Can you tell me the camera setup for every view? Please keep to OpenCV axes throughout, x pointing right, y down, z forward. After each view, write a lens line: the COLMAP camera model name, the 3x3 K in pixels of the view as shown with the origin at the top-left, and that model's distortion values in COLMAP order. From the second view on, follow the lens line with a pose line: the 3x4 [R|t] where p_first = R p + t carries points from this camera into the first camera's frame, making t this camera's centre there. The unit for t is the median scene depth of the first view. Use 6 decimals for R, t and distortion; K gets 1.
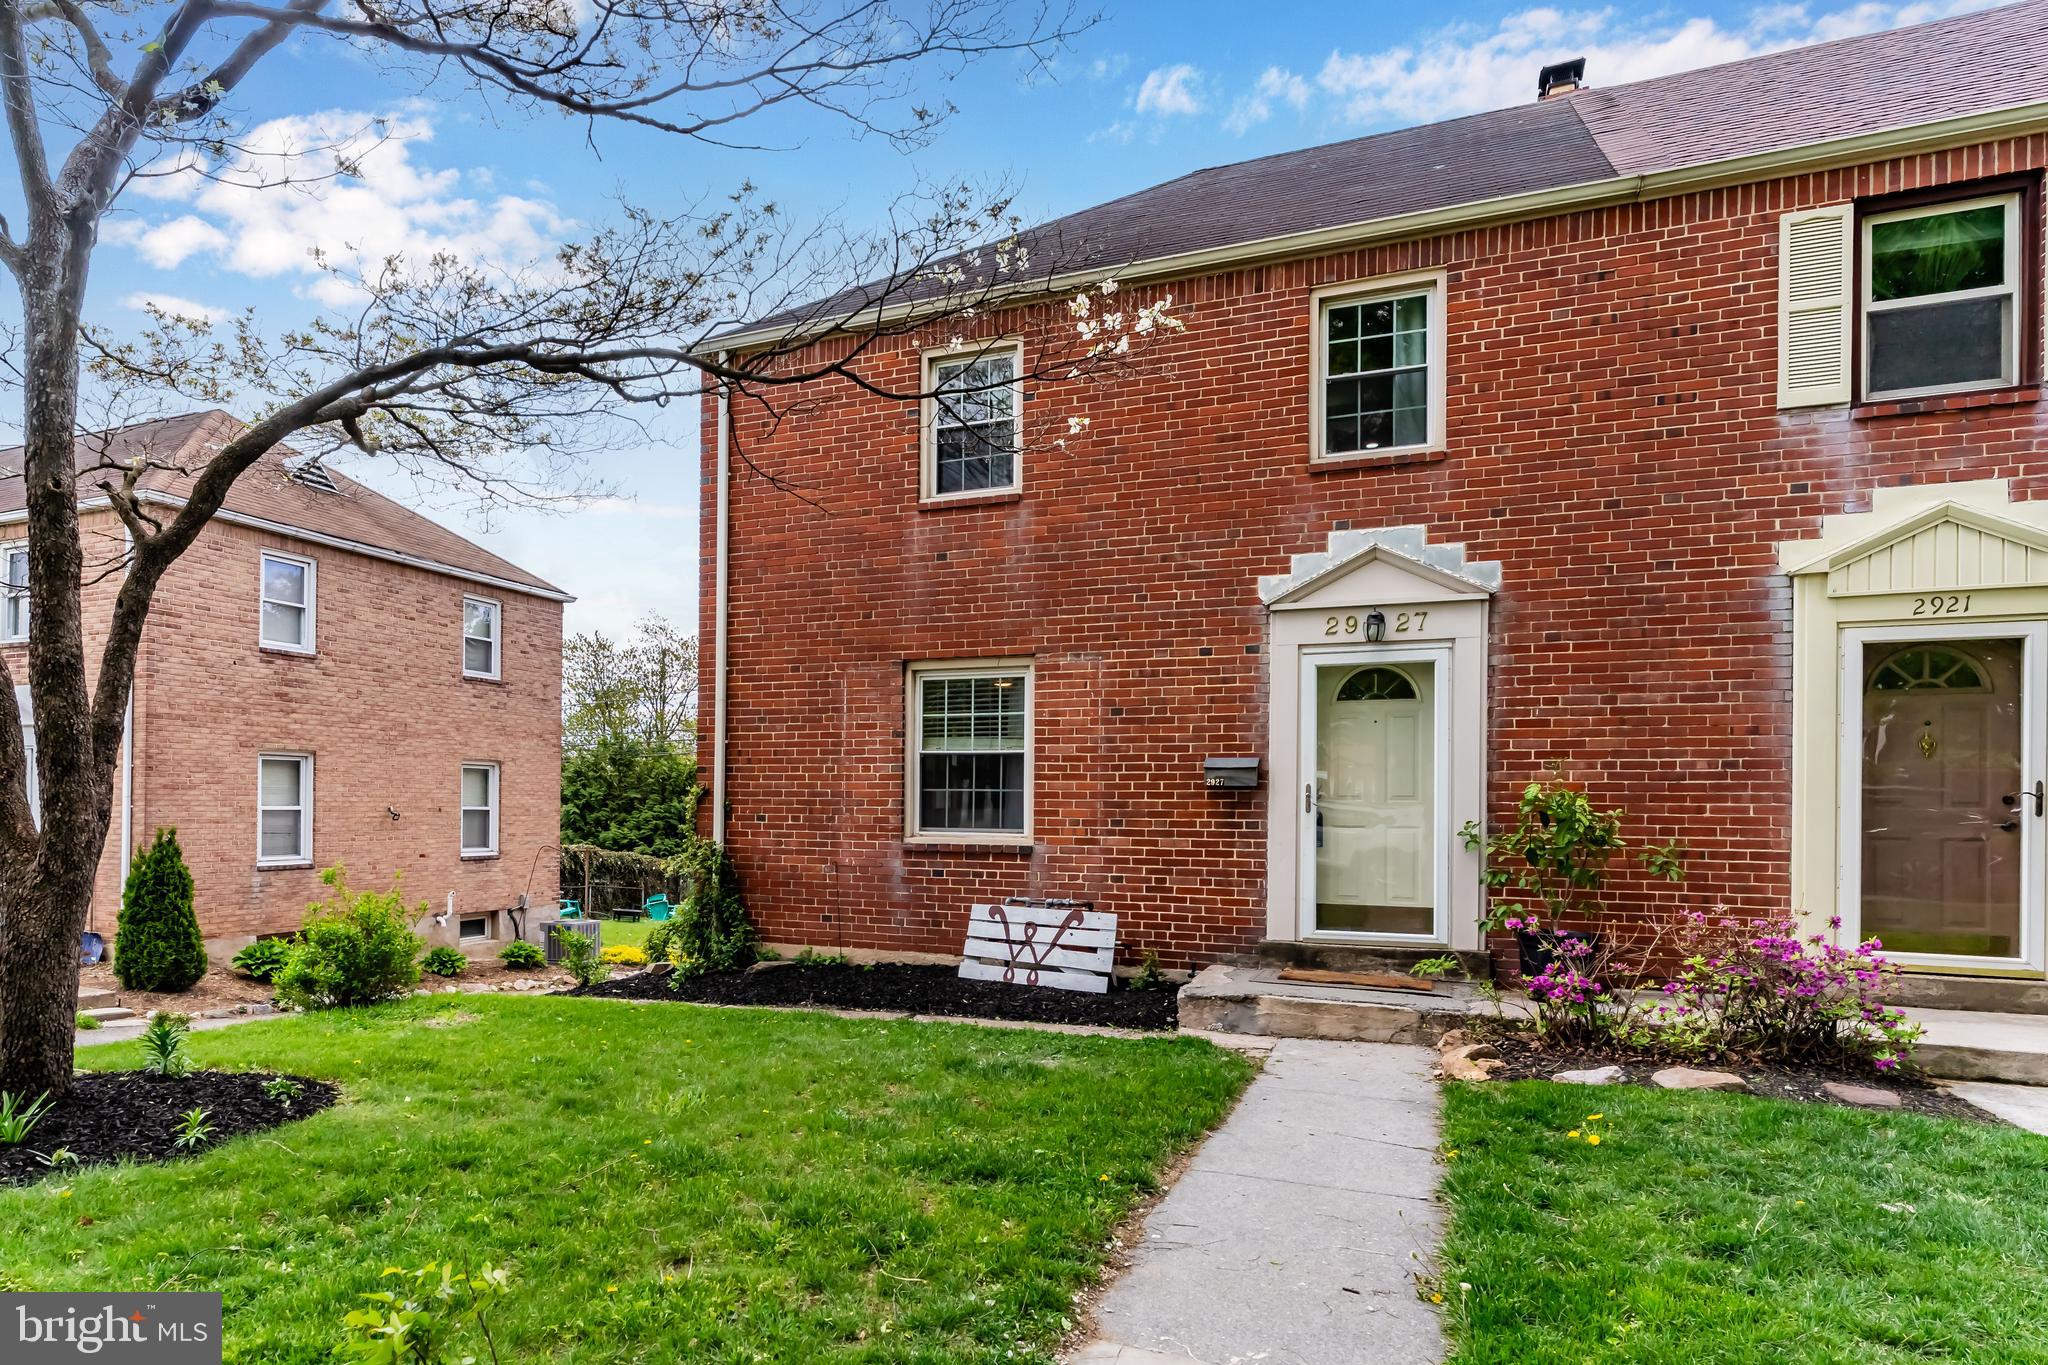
lens RADIAL K [[1058.6, 0, 995.9], [0, 1058.6, 692.6], [0, 0, 1]] dist [0.004635, 0.002313]
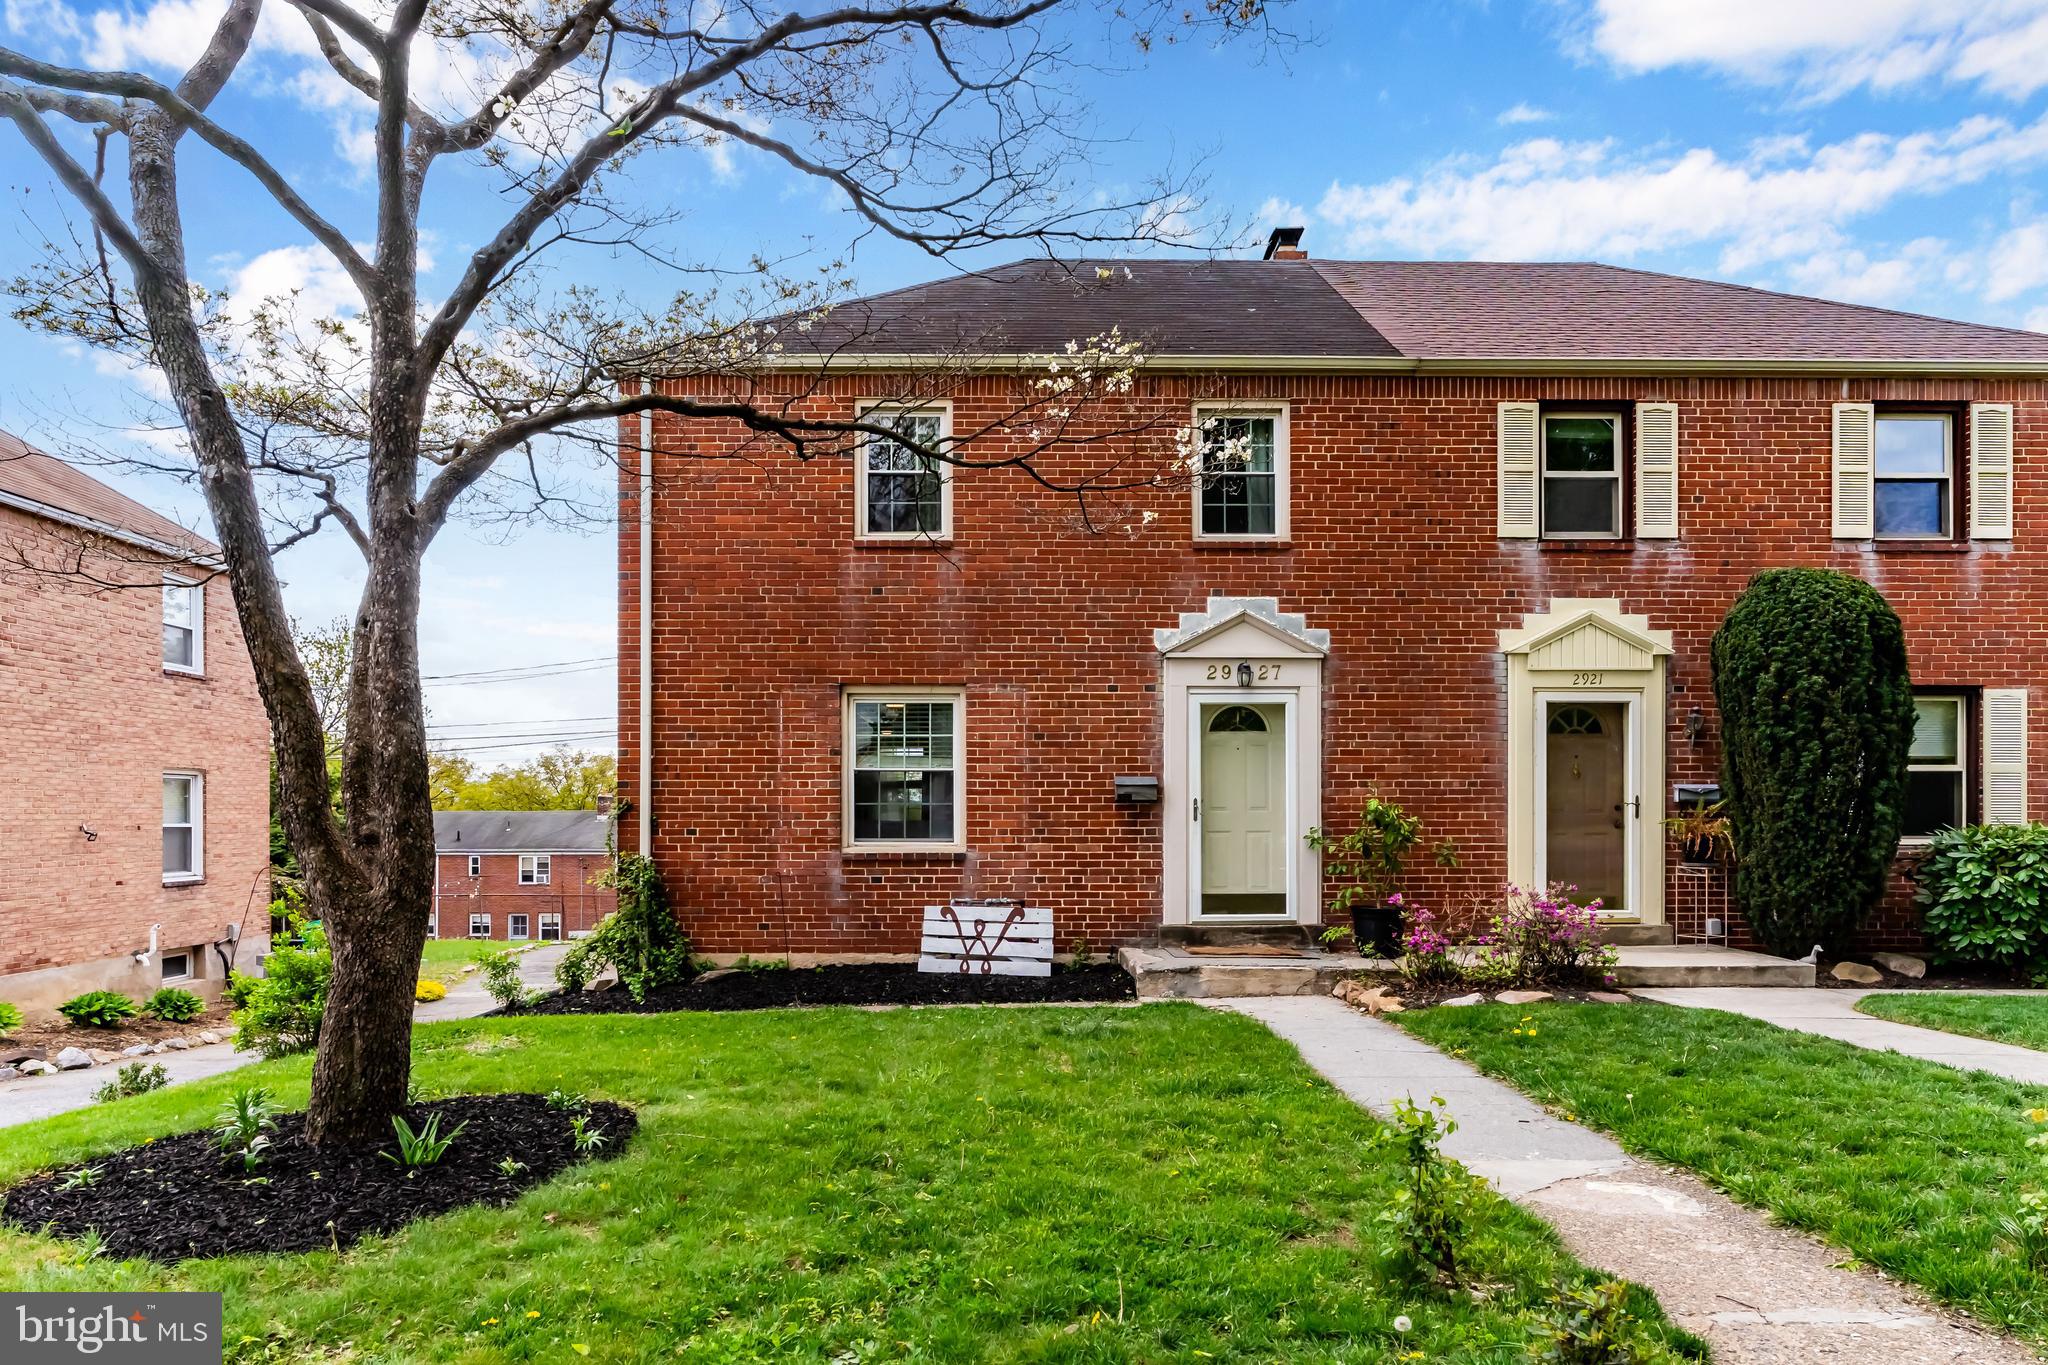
lens RADIAL K [[1058.6, 0, 995.9], [0, 1058.6, 692.6], [0, 0, 1]] dist [0.004635, 0.002313]
pose [[0.925940, 0.034030, 0.376135, -0.370657], [-0.031826, 0.999420, -0.012075, -0.014746], [-0.376328, -0.000790, 0.926486, -0.066119]]
